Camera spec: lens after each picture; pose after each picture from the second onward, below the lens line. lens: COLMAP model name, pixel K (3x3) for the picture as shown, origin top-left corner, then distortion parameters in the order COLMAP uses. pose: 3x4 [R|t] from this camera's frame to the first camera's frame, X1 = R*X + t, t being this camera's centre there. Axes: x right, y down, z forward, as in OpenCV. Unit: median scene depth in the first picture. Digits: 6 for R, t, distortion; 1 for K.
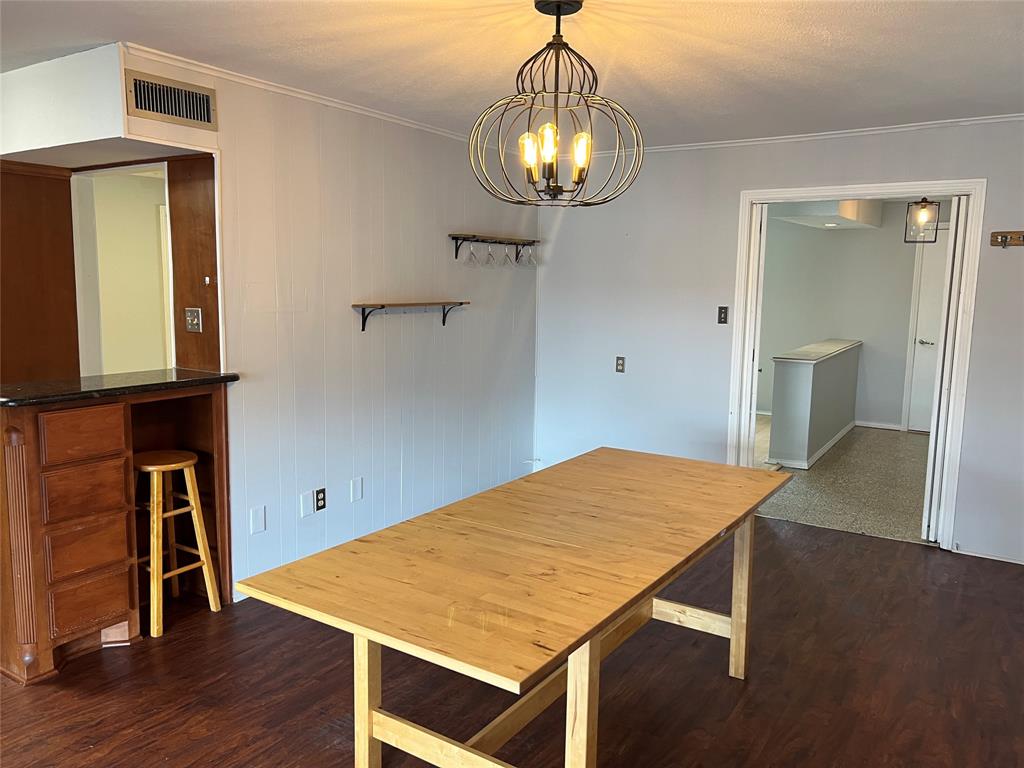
lens RADIAL K [[767.0, 0, 509.6], [0, 767.0, 390.5], [0, 0, 1]] dist [0.028000, -0.025899]
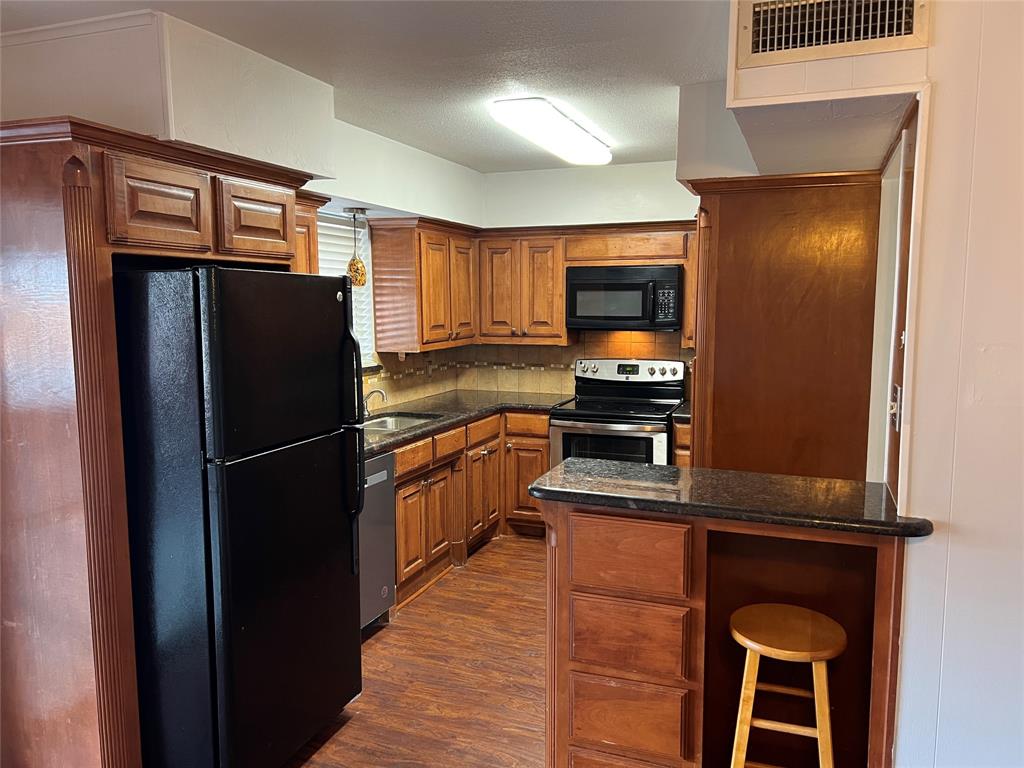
lens RADIAL K [[767.0, 0, 514.4], [0, 767.0, 383.3], [0, 0, 1]] dist [0.028000, -0.025899]
pose [[0.216501, 0.092599, -0.971881, 0.077340], [-0.138502, 0.988336, 0.063313, -0.119616], [0.966408, 0.120900, 0.226801, 0.689980]]
